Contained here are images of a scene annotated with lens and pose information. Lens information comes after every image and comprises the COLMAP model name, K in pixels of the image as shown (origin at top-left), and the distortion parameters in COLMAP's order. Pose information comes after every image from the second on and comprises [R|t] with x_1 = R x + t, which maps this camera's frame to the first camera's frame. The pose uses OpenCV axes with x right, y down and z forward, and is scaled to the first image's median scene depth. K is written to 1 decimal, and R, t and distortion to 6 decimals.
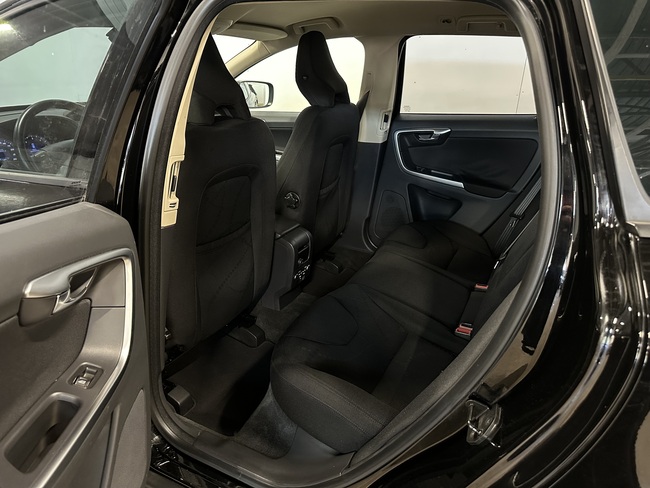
lens RADIAL K [[455.8, 0, 325.0], [0, 455.8, 244.0], [0, 0, 1]] dist [-0.024934, -0.003553]
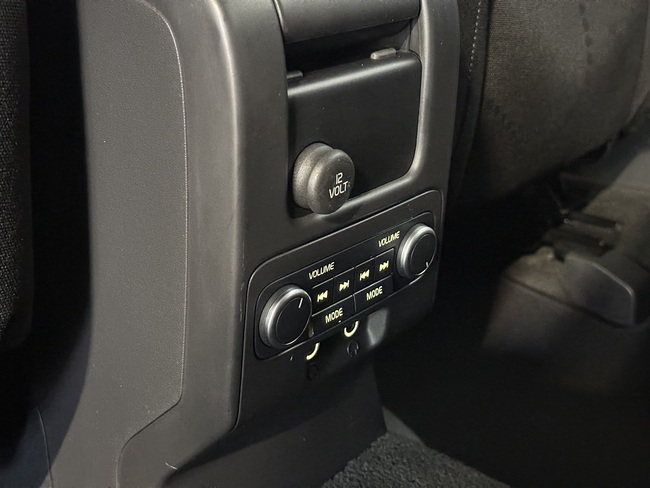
lens RADIAL K [[982.2, 0, 325.0], [0, 982.2, 244.0], [0, 0, 1]] dist [0.022822, -0.042402]
pose [[0.969122, 0.036481, -0.243867, 0.004344], [-0.041416, 0.999027, -0.015138, 0.056824], [0.243077, 0.024771, 0.969691, 0.758115]]
